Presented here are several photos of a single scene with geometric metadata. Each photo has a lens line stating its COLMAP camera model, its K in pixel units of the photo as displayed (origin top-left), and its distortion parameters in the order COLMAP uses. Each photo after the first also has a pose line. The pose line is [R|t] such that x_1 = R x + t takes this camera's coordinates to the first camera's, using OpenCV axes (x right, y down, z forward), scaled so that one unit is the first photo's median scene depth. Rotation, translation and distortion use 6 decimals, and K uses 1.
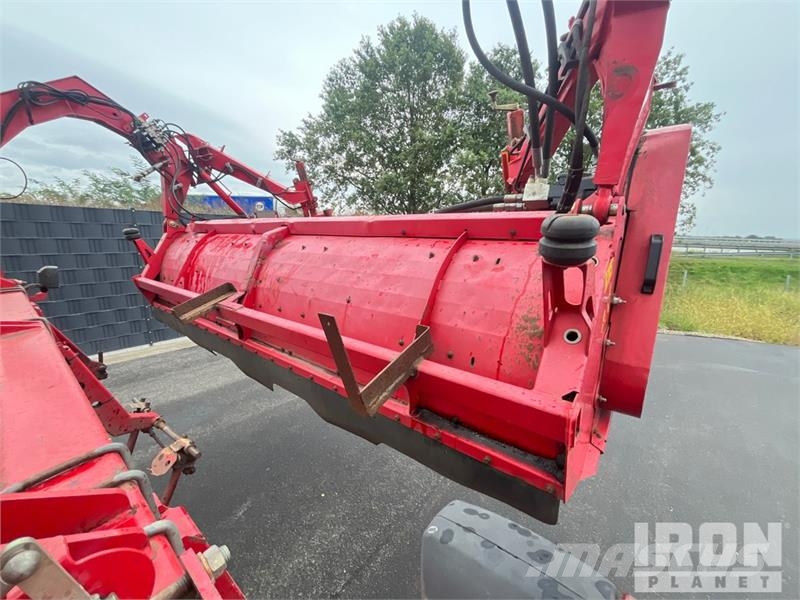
lens RADIAL K [[321.9, 0, 400.3], [0, 321.9, 299.1], [0, 0, 1]] dist [-0.000413, -0.000044]
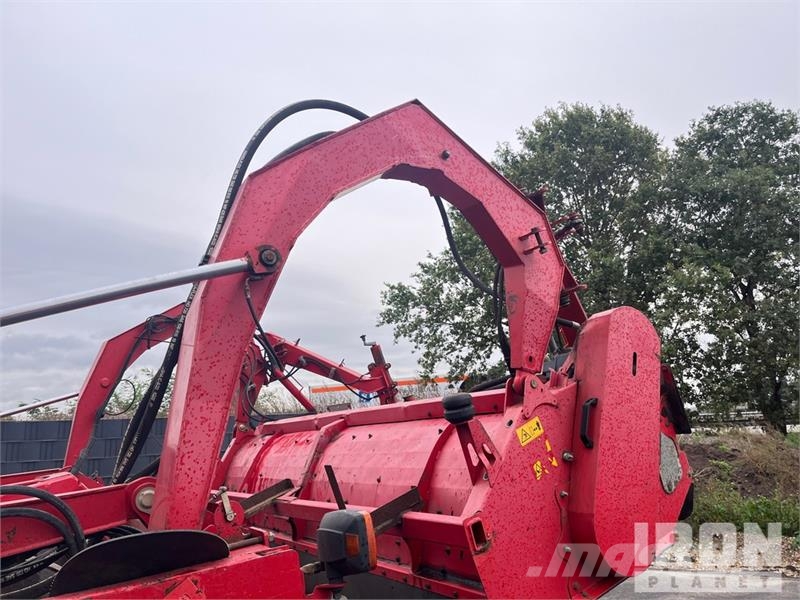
lens RADIAL K [[605.0, 0, 401.3], [0, 605.0, 299.7], [0, 0, 1]] dist [0.057091, -0.082379]
pose [[0.940202, -0.139629, -0.310684, 0.297464], [0.002656, 0.915095, -0.403230, 0.129044], [0.340608, 0.378292, 0.860745, -0.459604]]
